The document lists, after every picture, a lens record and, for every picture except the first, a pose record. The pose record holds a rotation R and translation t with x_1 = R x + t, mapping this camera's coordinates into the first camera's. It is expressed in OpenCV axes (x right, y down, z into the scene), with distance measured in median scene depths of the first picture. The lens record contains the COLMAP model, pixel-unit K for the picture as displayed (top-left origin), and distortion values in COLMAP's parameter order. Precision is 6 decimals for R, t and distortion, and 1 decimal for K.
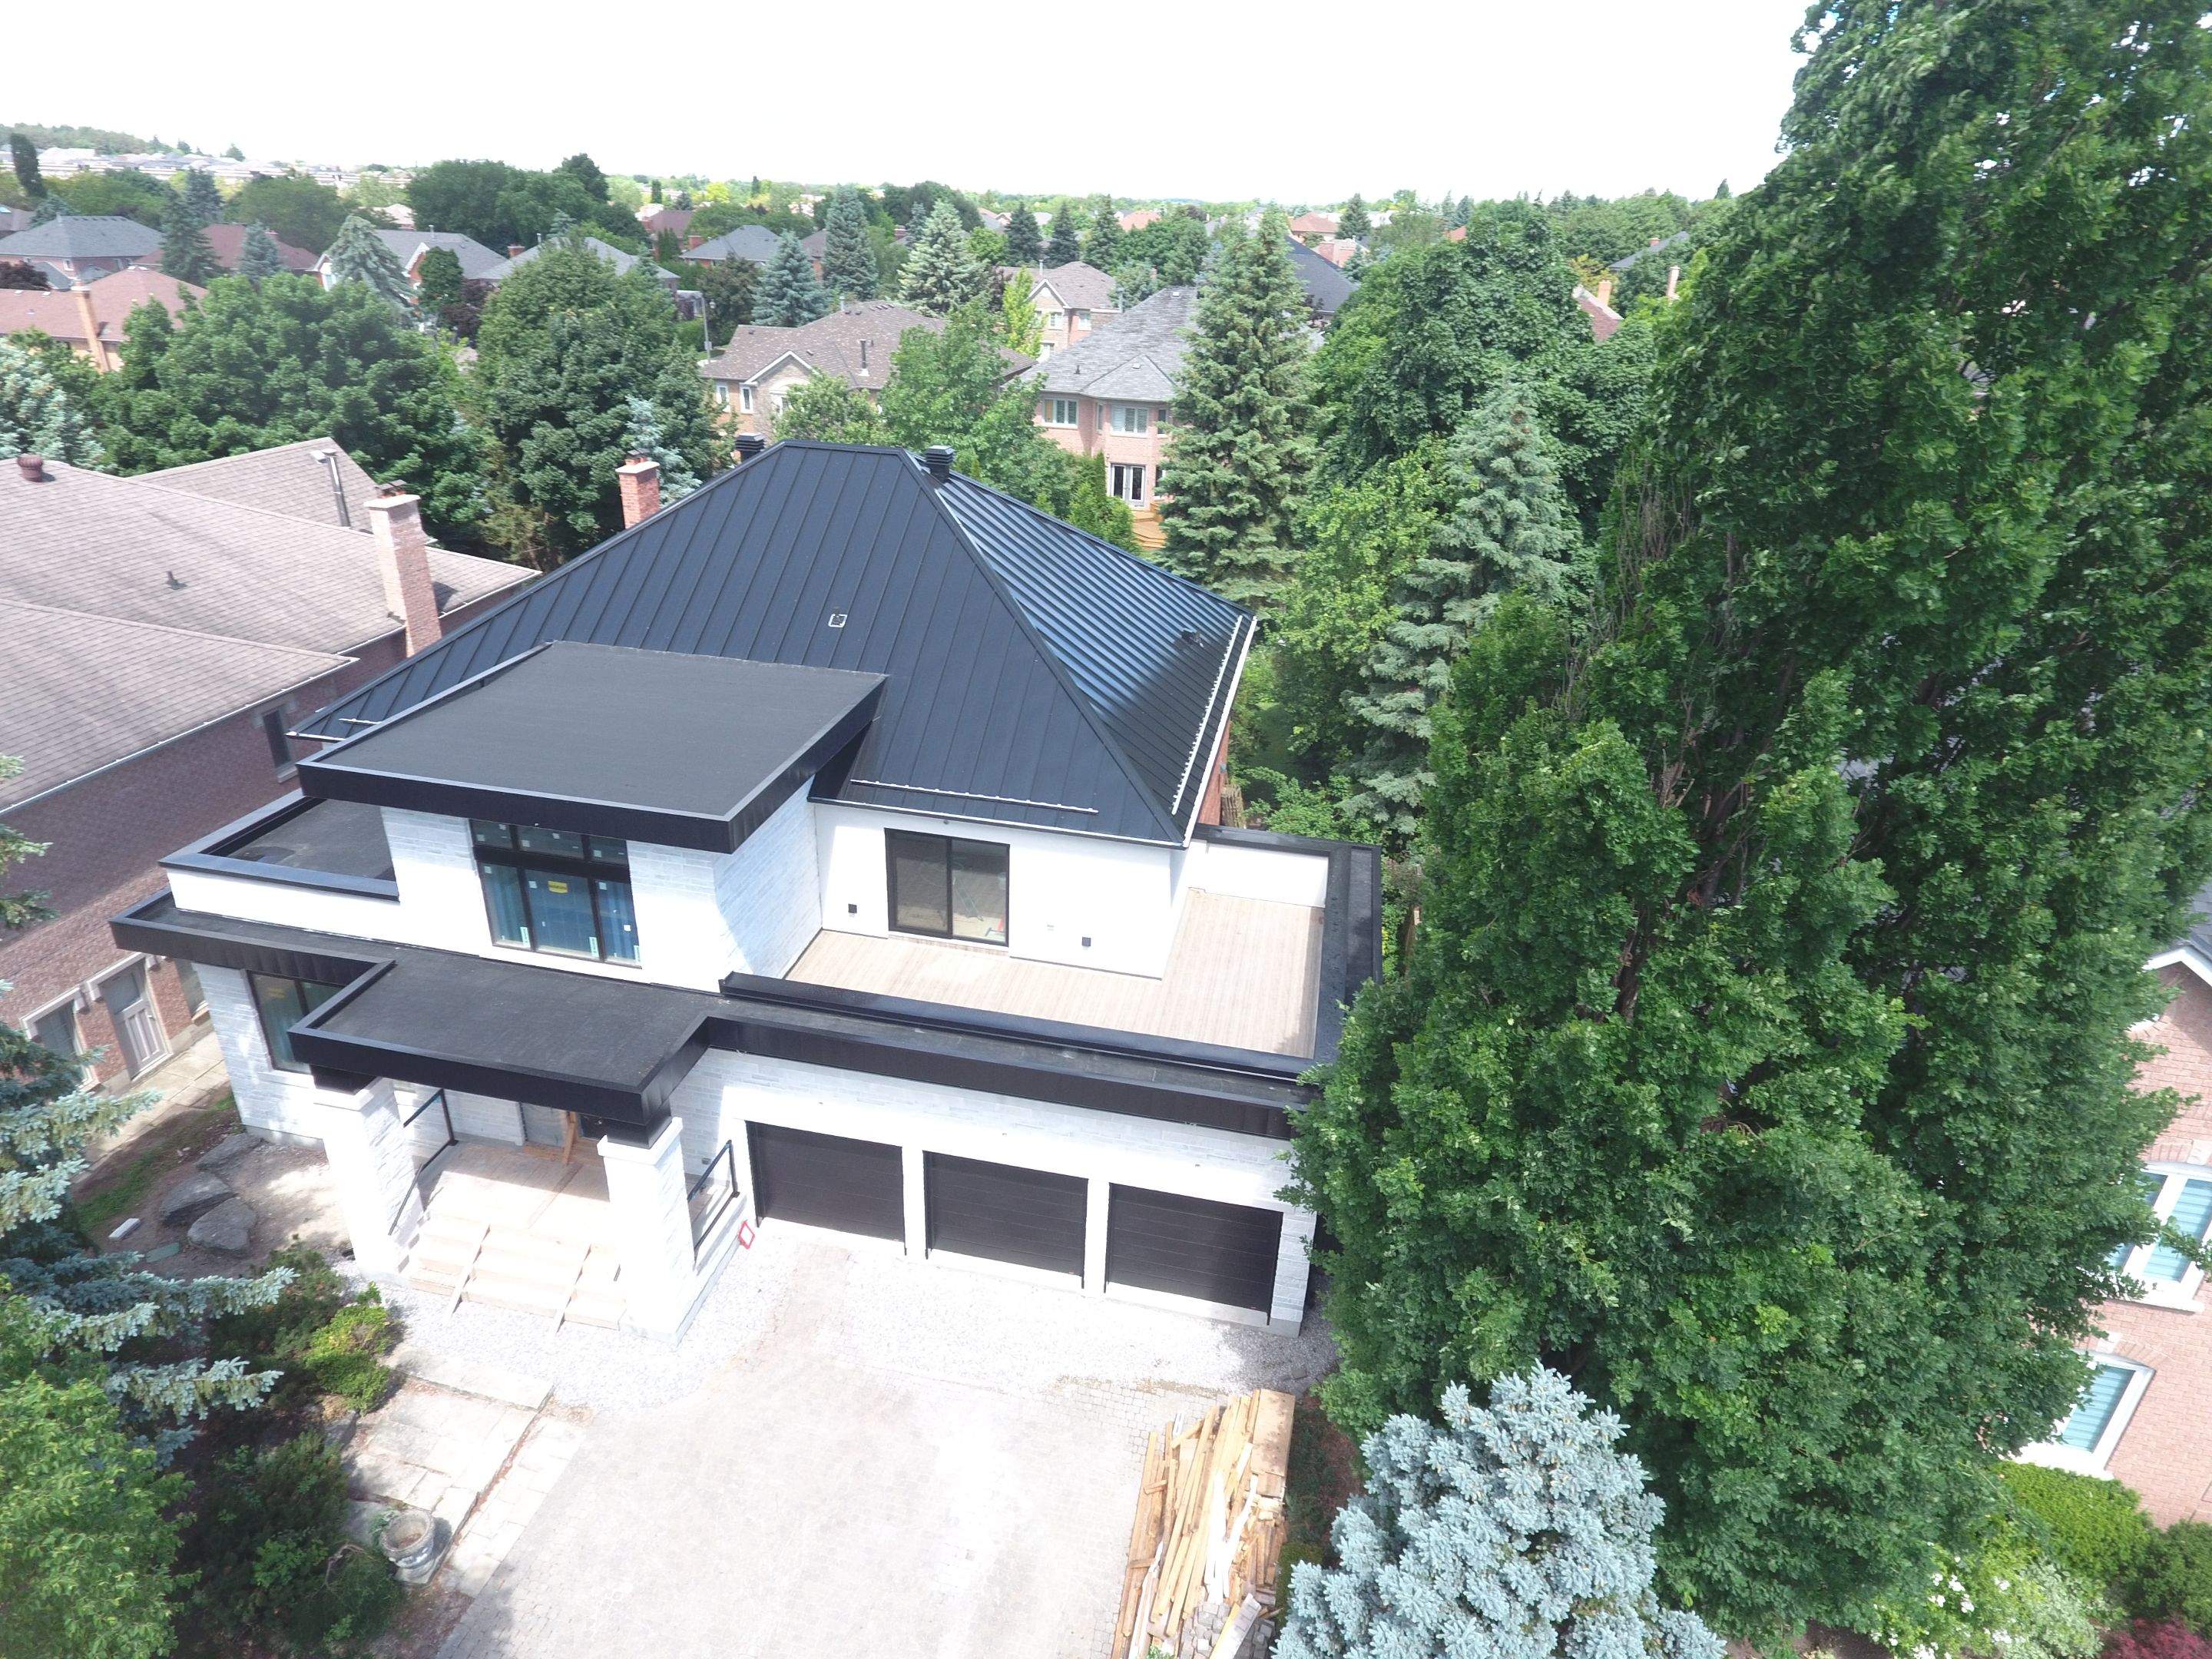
lens RADIAL K [[1287.5, 0, 1099.0], [0, 1287.5, 821.2], [0, 0, 1]] dist [-0.015869, 0.011341]
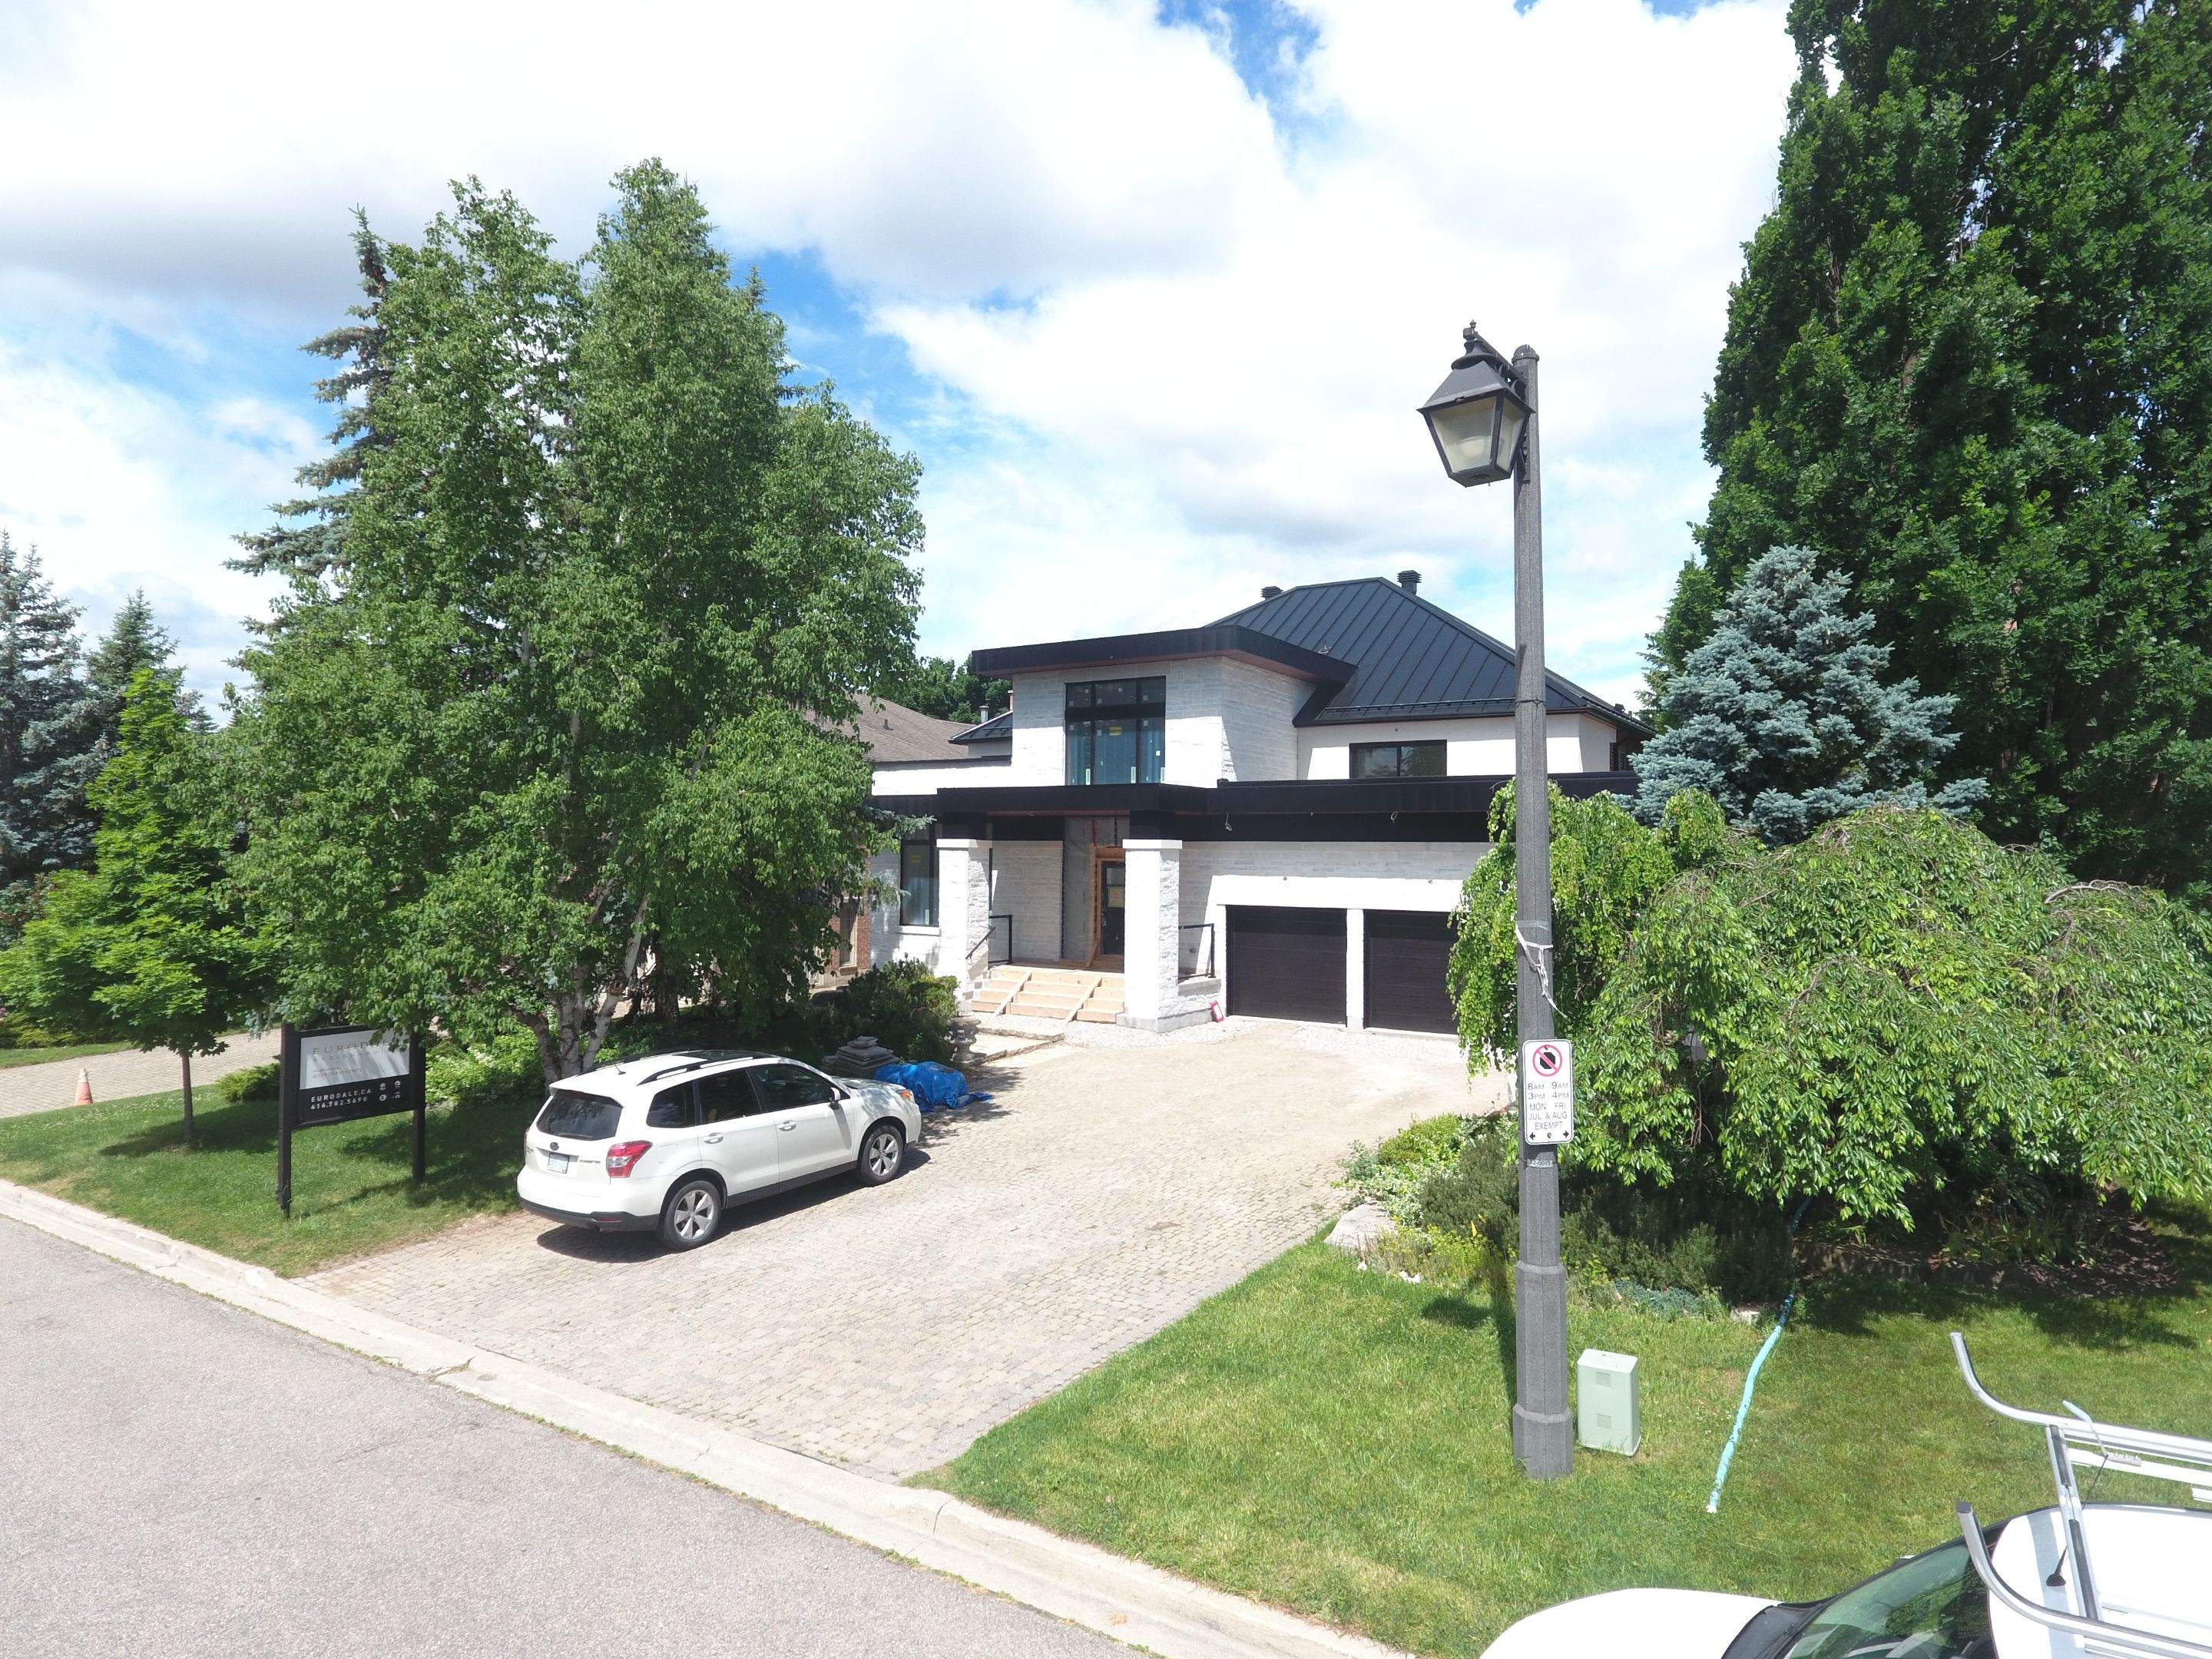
lens RADIAL K [[1287.5, 0, 1110.4], [0, 1287.5, 826.7], [0, 0, 1]] dist [-0.015869, 0.011341]
pose [[0.927784, -0.040826, -0.370877, 0.074803], [-0.129820, 0.896569, -0.423451, 0.564751], [0.349804, 0.441019, 0.826522, -0.102527]]
